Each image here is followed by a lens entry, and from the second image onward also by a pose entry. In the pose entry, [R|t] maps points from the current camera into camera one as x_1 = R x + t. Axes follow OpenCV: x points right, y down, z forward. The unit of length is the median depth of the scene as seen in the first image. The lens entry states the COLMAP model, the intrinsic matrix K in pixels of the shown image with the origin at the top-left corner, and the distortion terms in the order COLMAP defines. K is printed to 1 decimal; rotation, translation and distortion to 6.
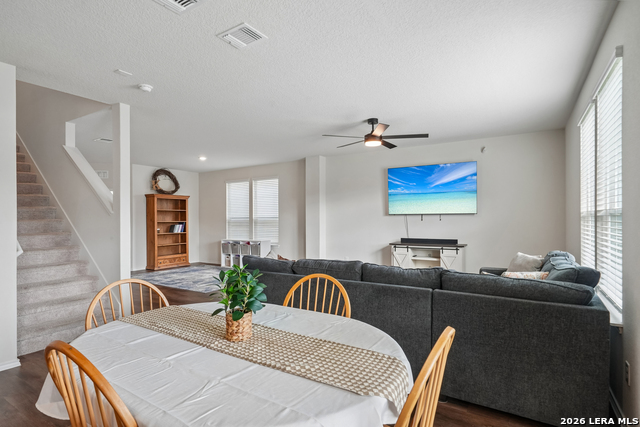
lens RADIAL K [[332.4, 0, 317.6], [0, 332.4, 219.5], [0, 0, 1]] dist [0.007364, 0.000366]
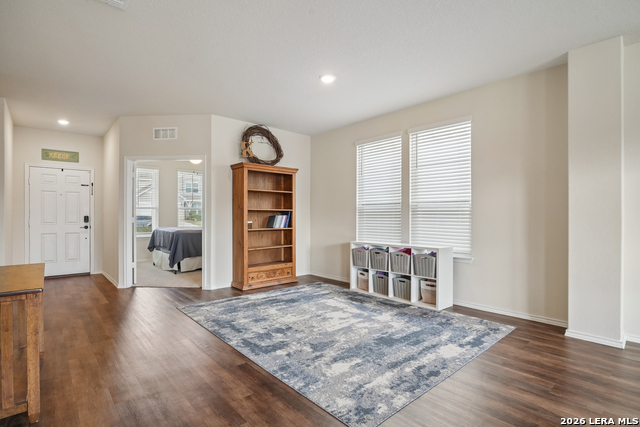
lens RADIAL K [[296.6, 0, 320.8], [0, 296.6, 213.9], [0, 0, 1]] dist [0.003369, -0.000053]
pose [[0.966111, 0.006410, -0.258047, -0.210748], [-0.008114, 0.999952, -0.005541, 0.016254], [0.257999, 0.007447, 0.966116, 0.502450]]
